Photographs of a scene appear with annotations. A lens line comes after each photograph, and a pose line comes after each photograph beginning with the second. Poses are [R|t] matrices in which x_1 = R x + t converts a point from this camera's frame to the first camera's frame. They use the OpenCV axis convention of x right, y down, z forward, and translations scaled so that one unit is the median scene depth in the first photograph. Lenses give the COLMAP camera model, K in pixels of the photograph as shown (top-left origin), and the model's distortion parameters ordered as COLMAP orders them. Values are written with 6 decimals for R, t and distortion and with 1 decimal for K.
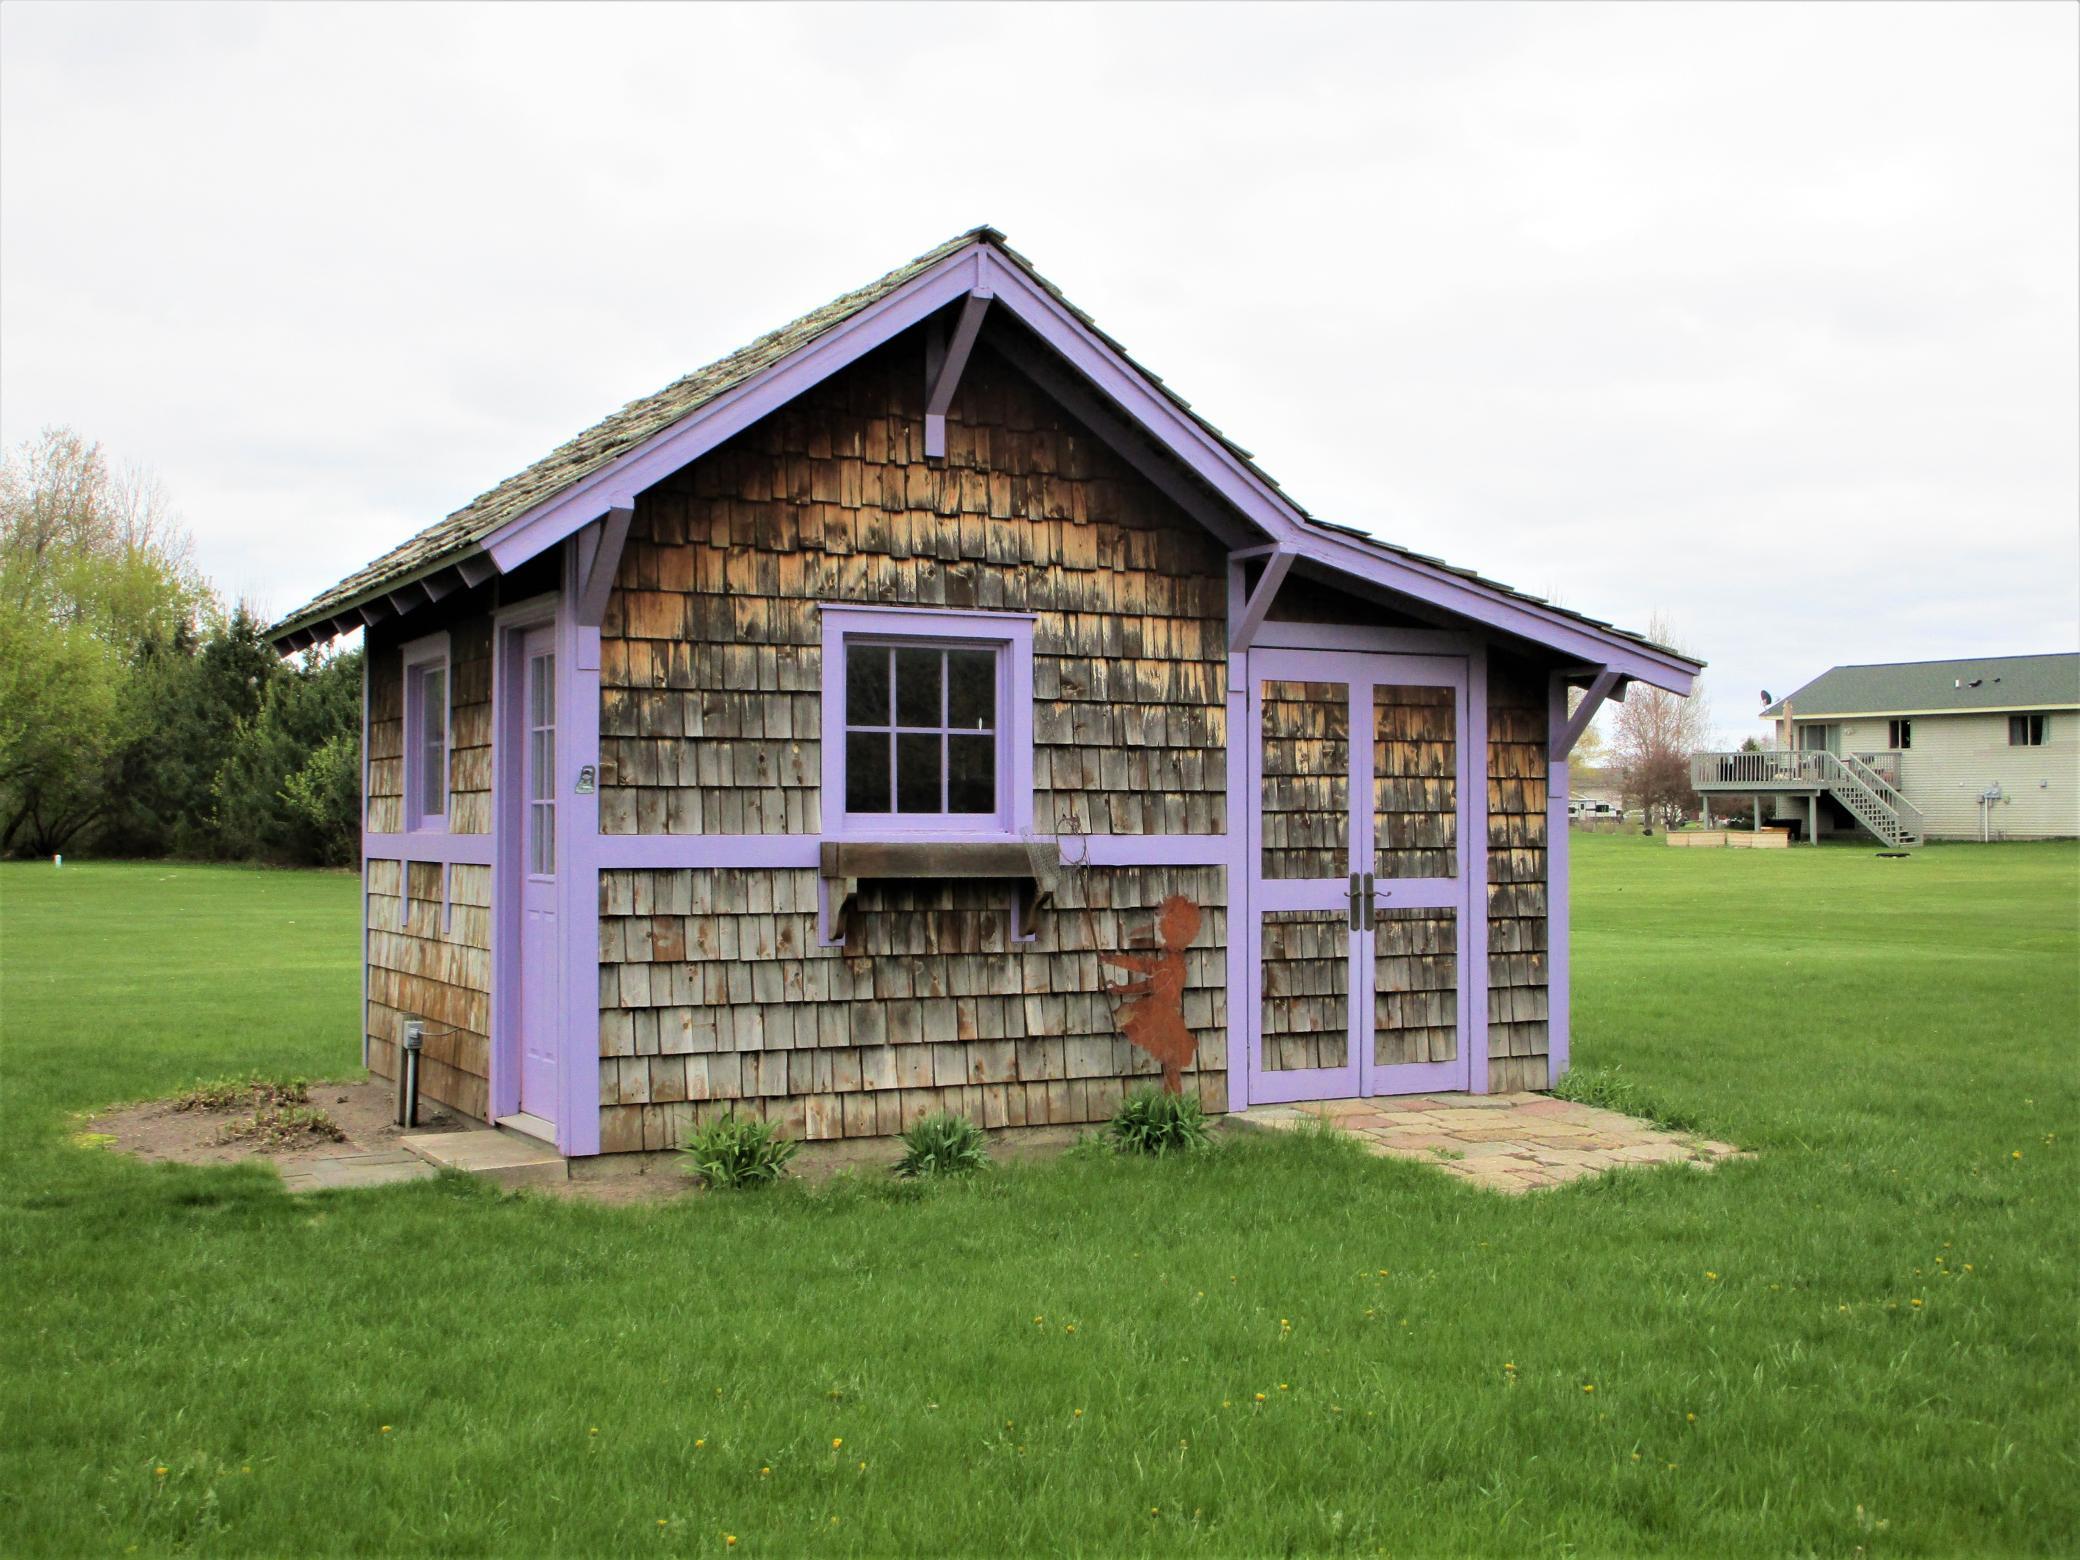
lens RADIAL K [[2247.9, 0, 1040.0], [0, 2247.9, 780.0], [0, 0, 1]] dist [-0.010992, 0.005842]
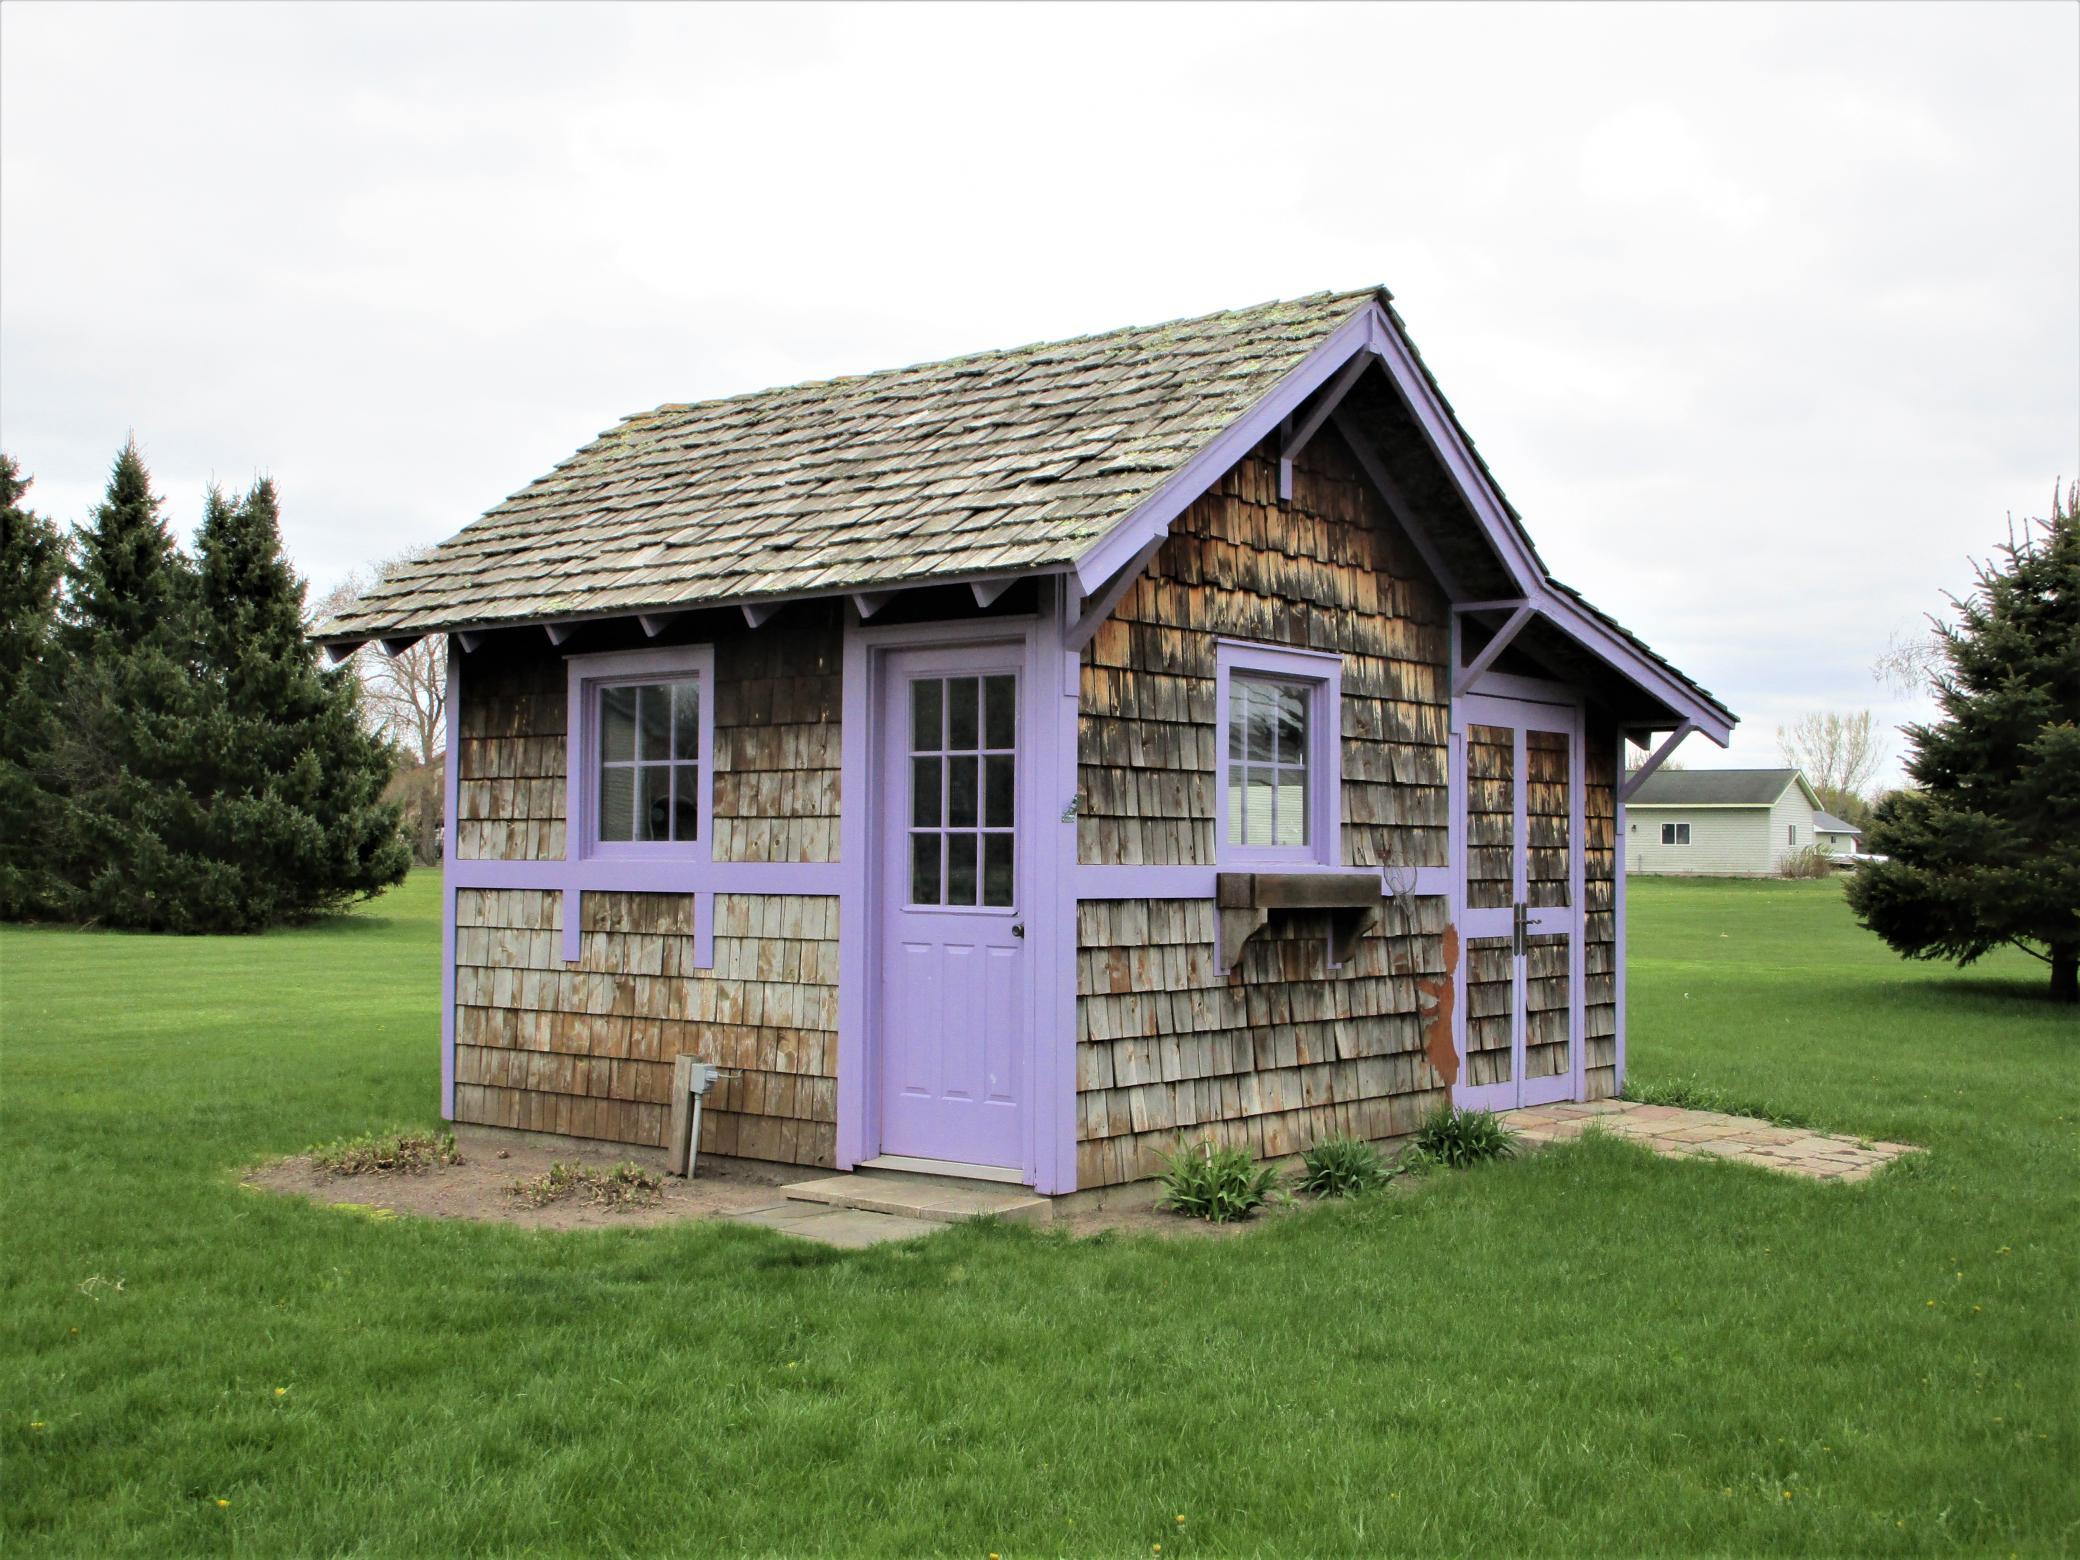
lens RADIAL K [[2247.9, 0, 1040.0], [0, 2247.9, 780.0], [0, 0, 1]] dist [-0.010992, 0.005842]
pose [[0.921186, 0.019727, 0.388623, -0.539049], [-0.014722, 0.999766, -0.015853, 0.002915], [-0.388845, 0.008882, 0.921261, 0.092867]]
